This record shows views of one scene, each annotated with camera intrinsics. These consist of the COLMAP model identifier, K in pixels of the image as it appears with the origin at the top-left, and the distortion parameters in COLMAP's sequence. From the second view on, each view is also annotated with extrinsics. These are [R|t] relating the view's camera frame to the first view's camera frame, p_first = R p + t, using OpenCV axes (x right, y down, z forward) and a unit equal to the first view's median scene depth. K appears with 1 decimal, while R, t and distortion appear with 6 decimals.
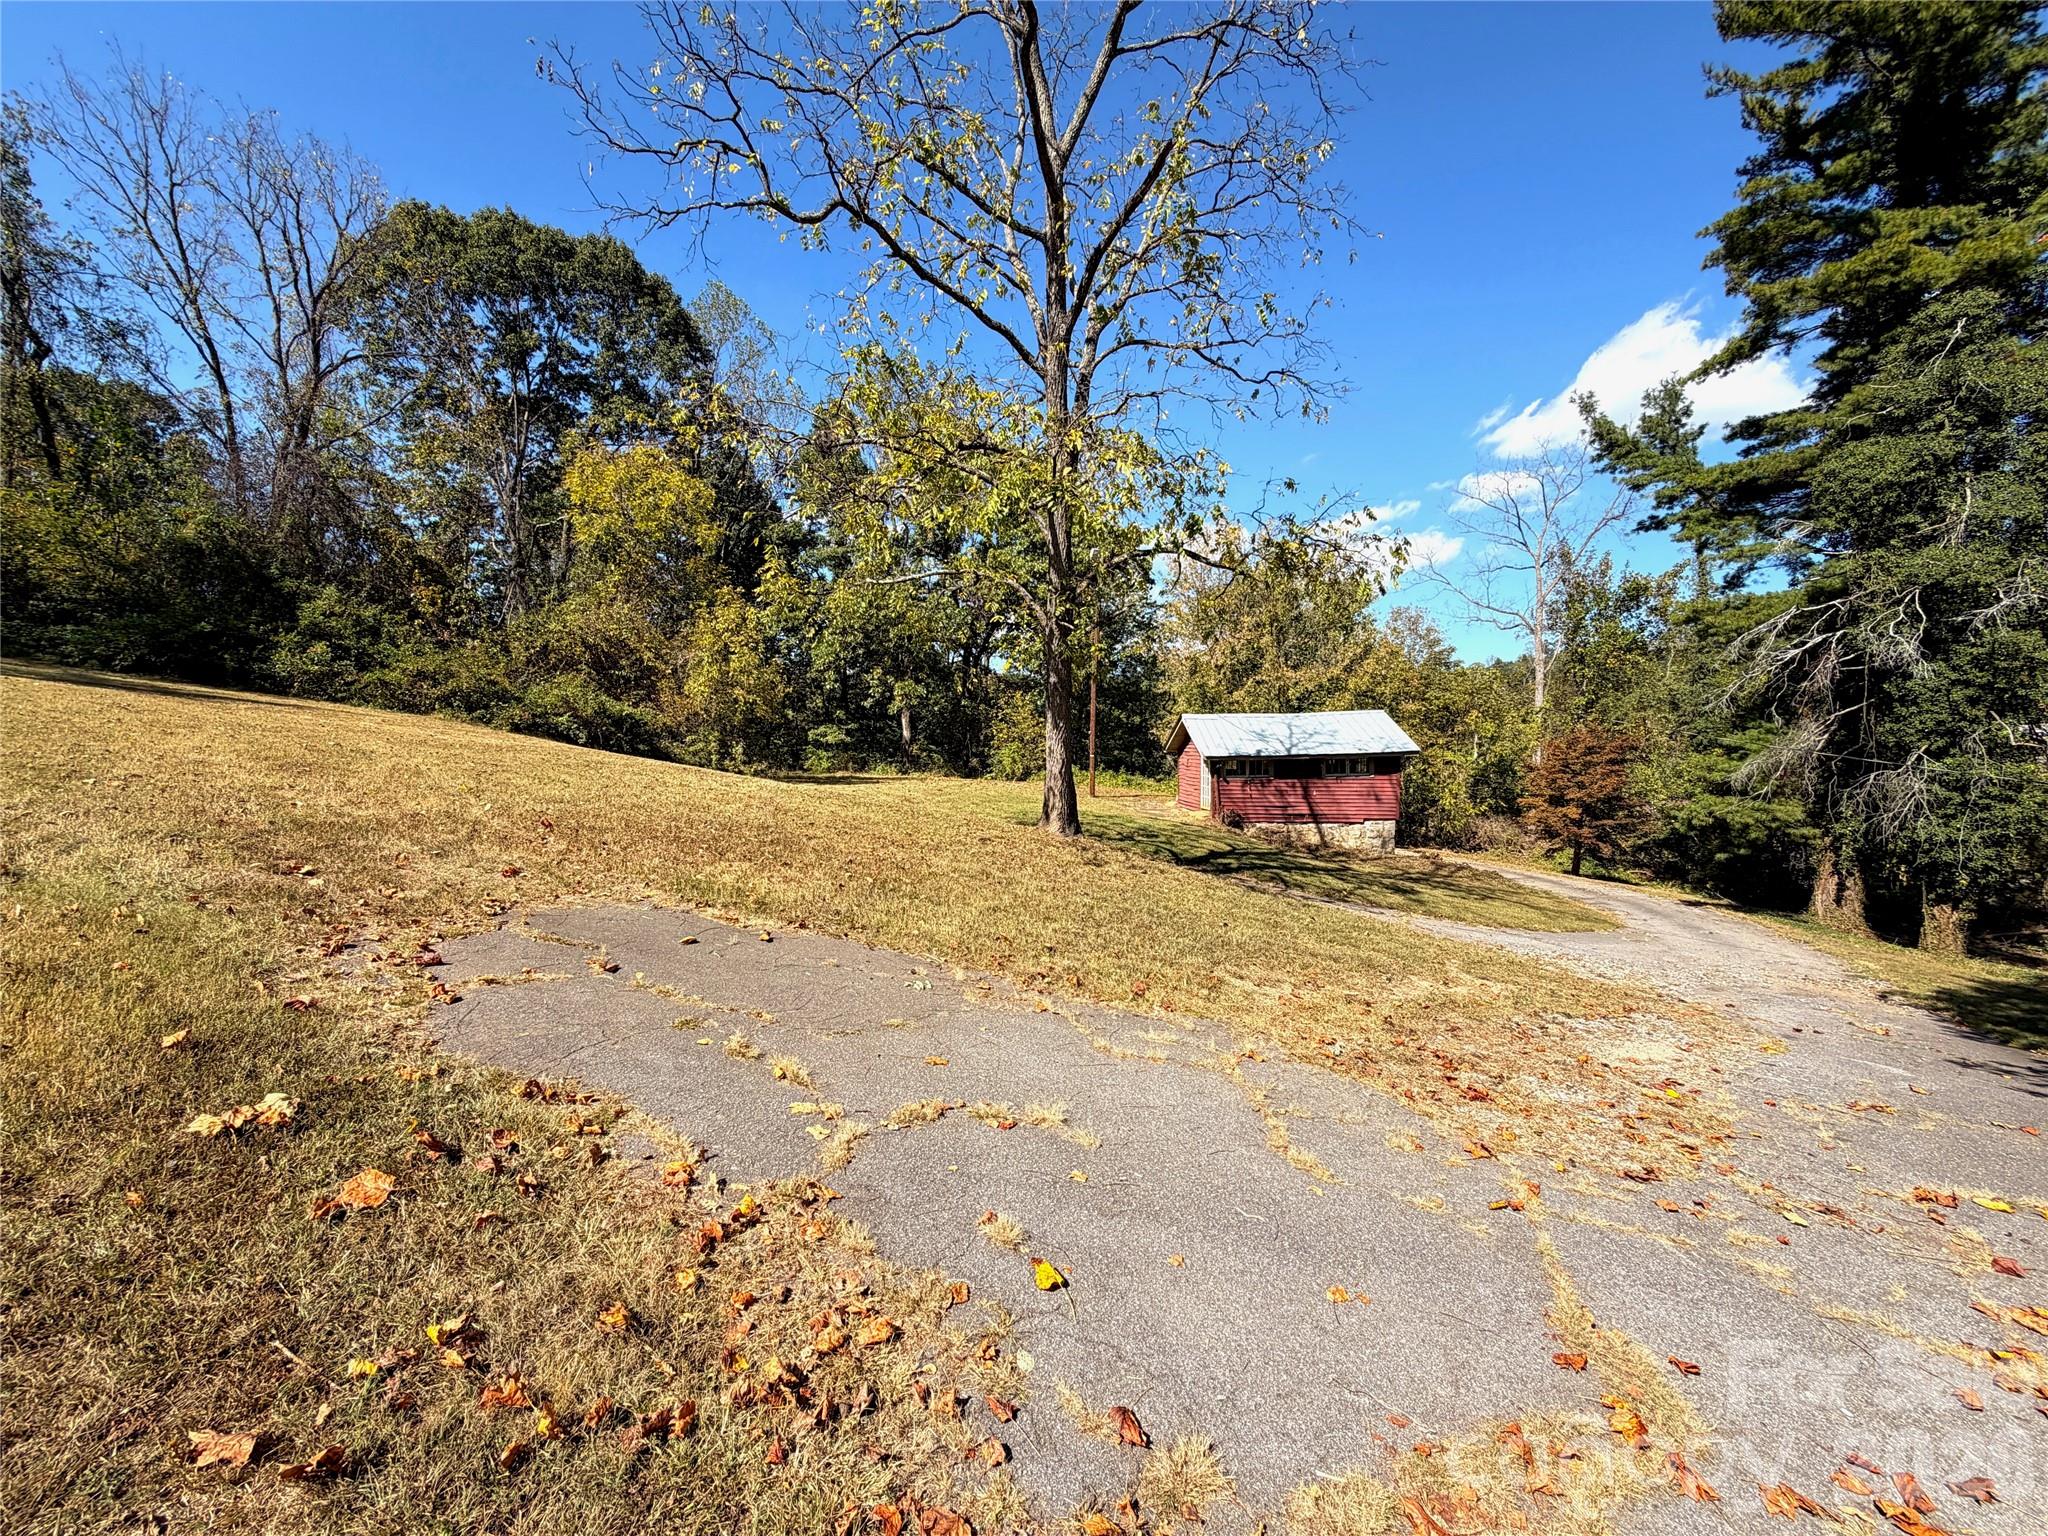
lens RADIAL K [[813.4, 0, 1019.3], [0, 813.4, 764.9], [0, 0, 1]] dist [-0.001016, -0.000159]
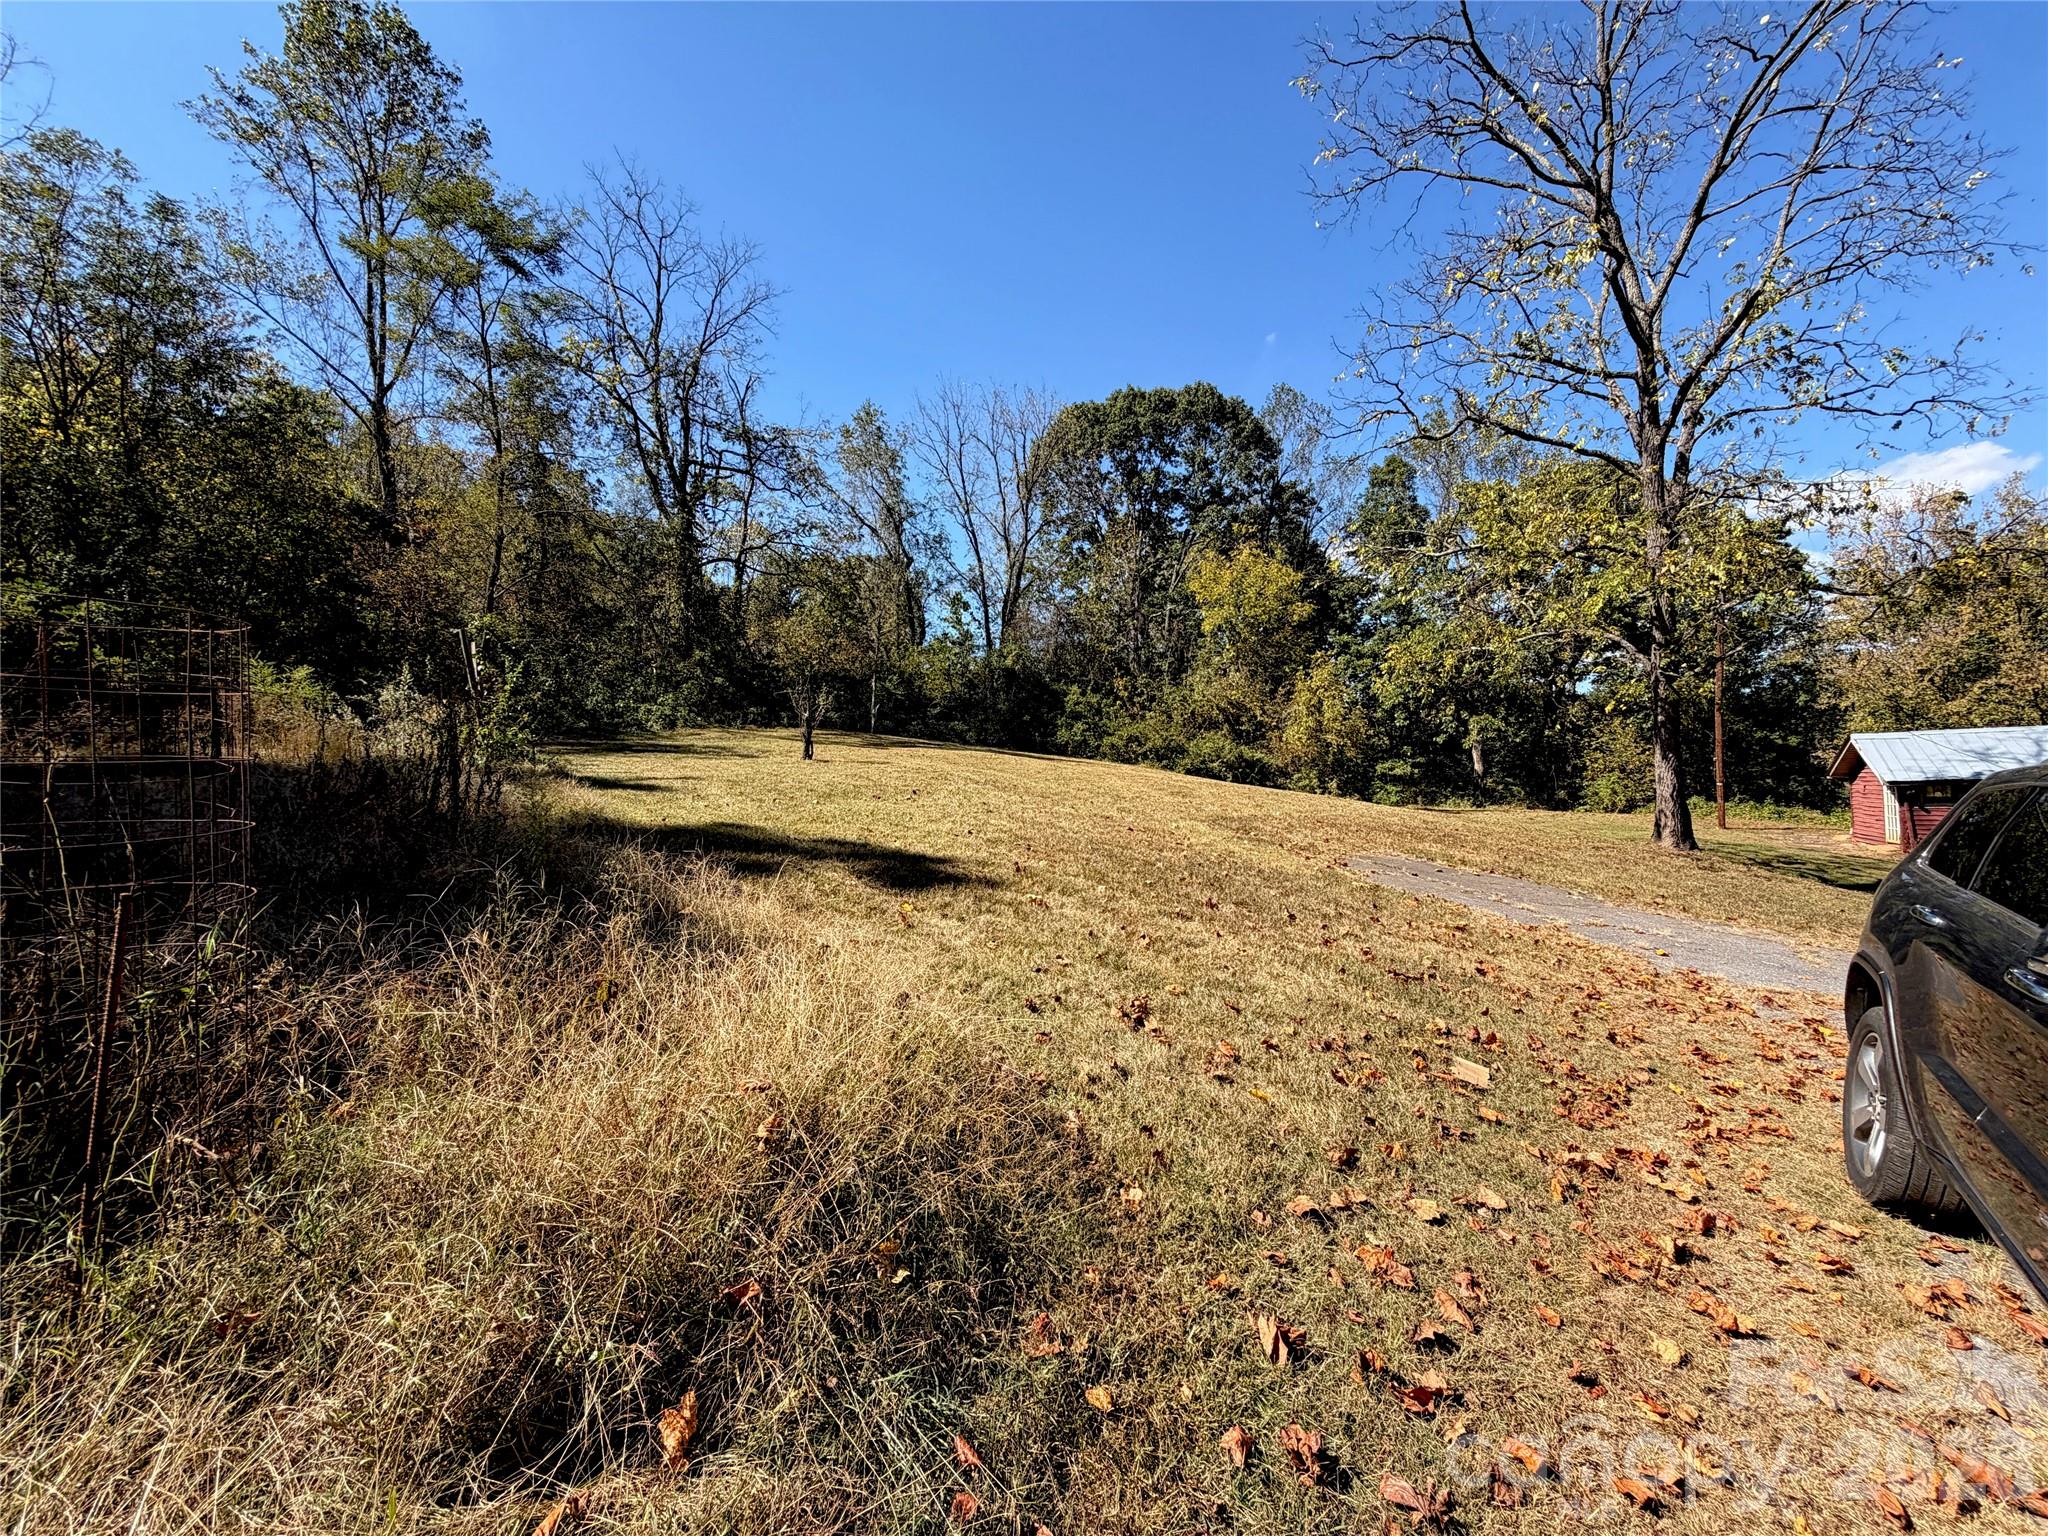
lens RADIAL K [[813.4, 0, 1019.3], [0, 813.4, 764.9], [0, 0, 1]] dist [-0.001016, -0.000159]
pose [[0.806094, -0.033832, -0.590820, -0.006743], [0.006251, 0.998796, -0.048666, 0.007805], [0.591755, 0.035536, 0.805335, -0.249265]]
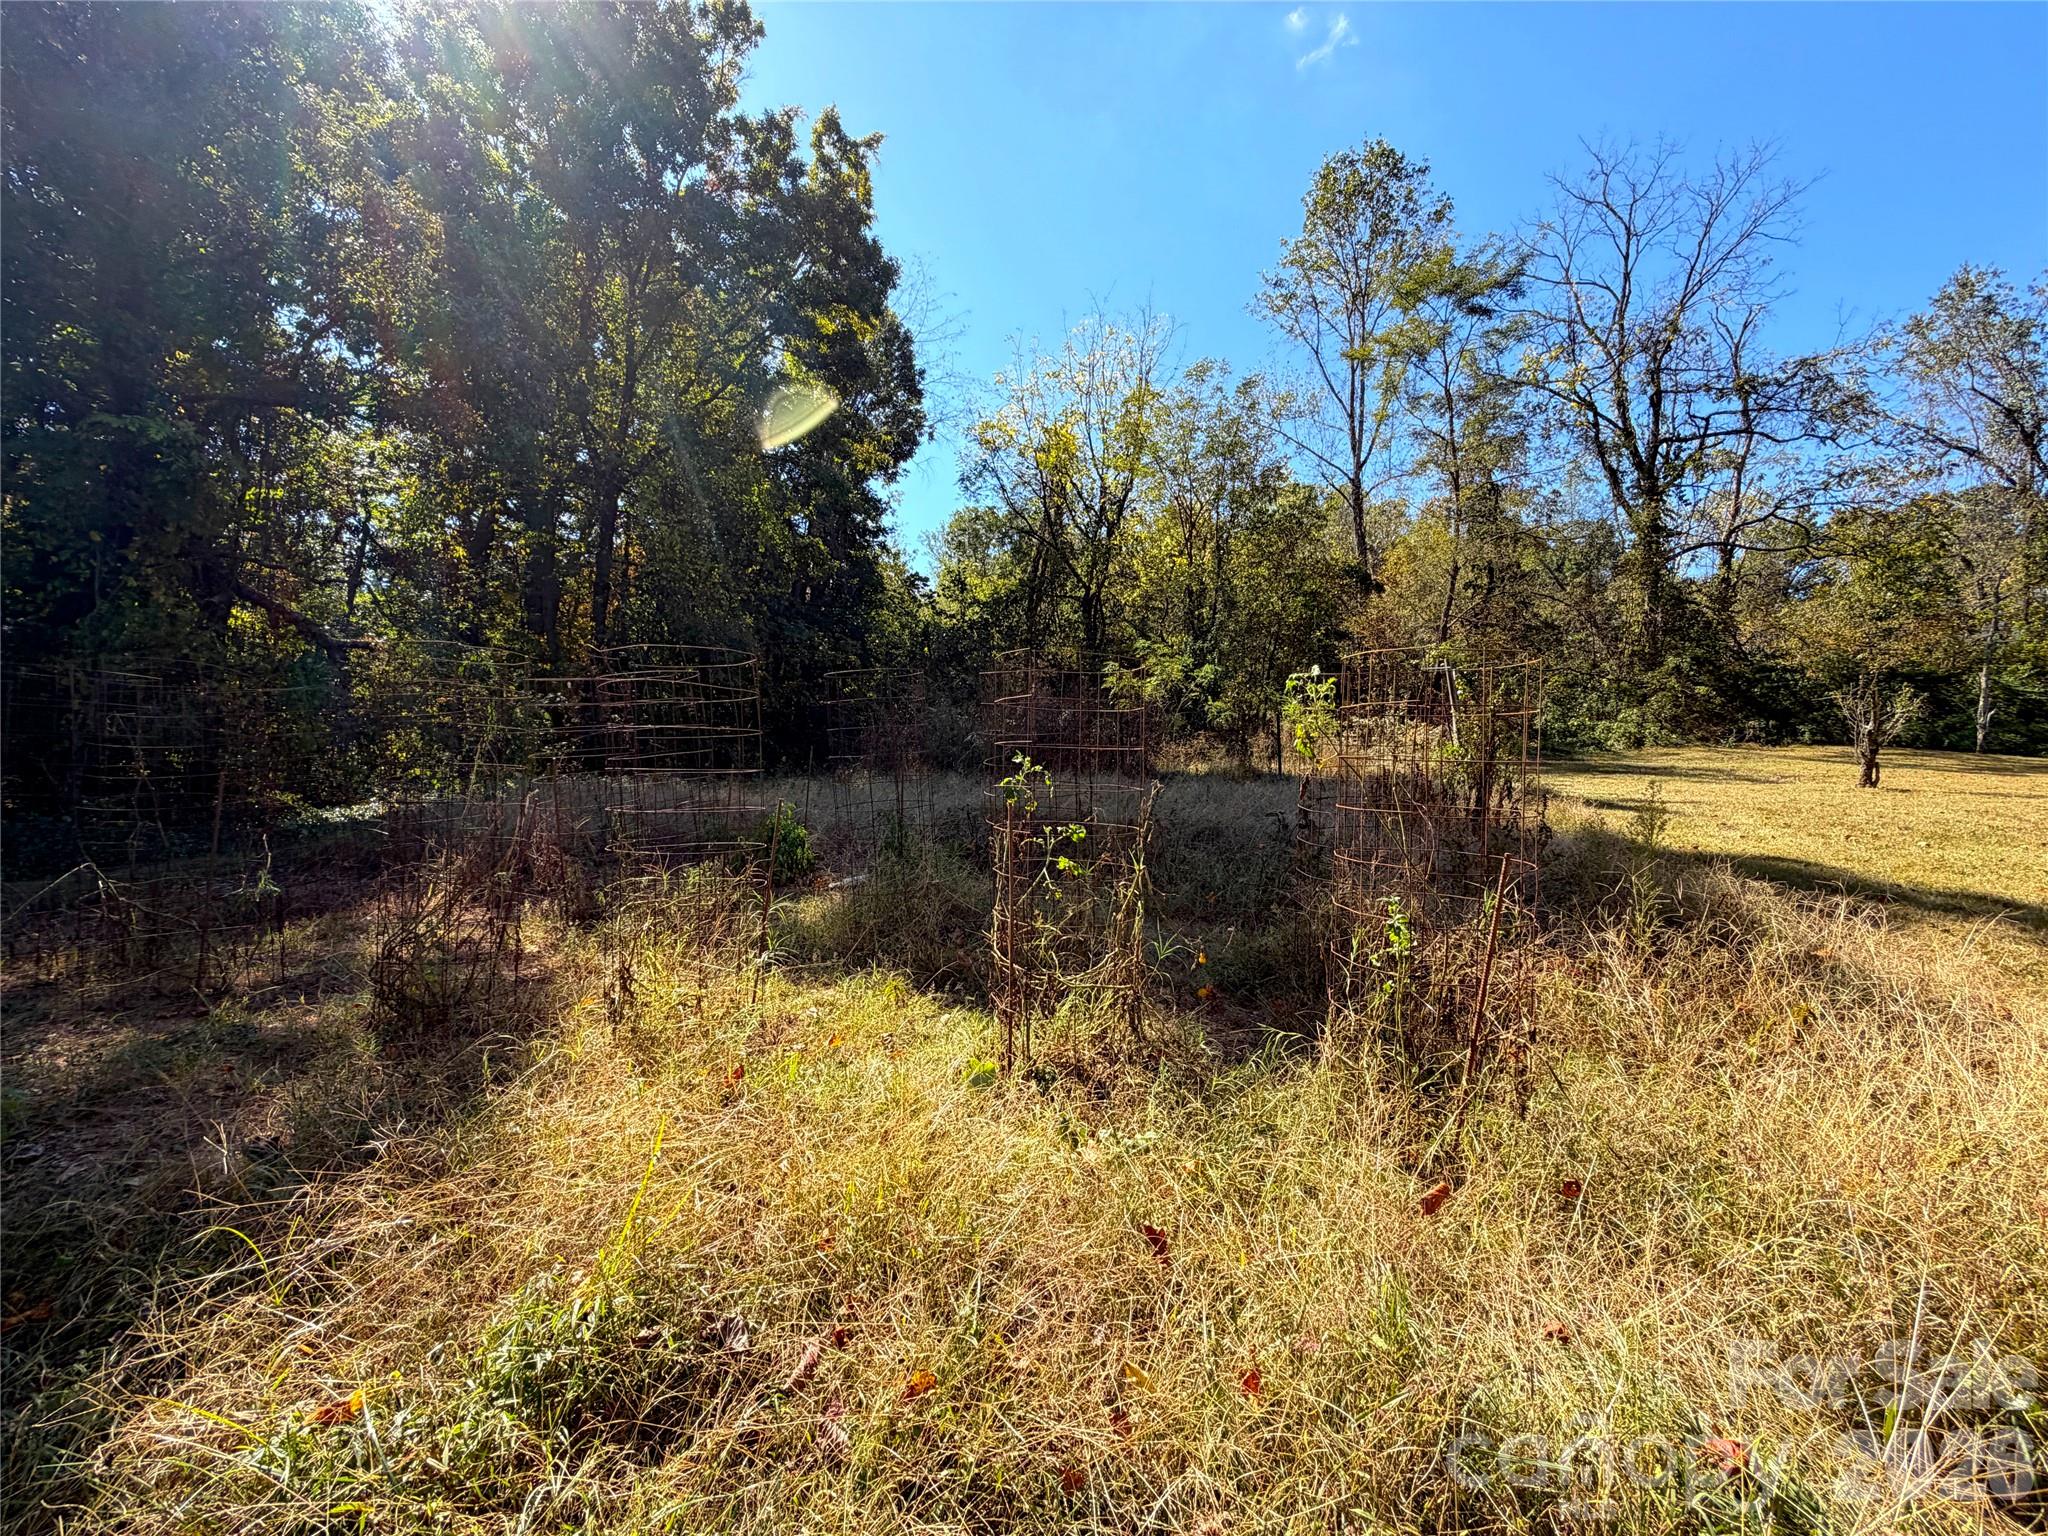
lens RADIAL K [[807.8, 0, 1024.0], [0, 807.8, 768.0], [0, 0, 1]] dist [-0.001685, -0.000149]
pose [[-0.091656, -0.040519, -0.994966, -0.000552], [-0.070792, 0.996909, -0.034077, 0.021283], [0.993271, 0.067313, -0.094241, -0.374679]]
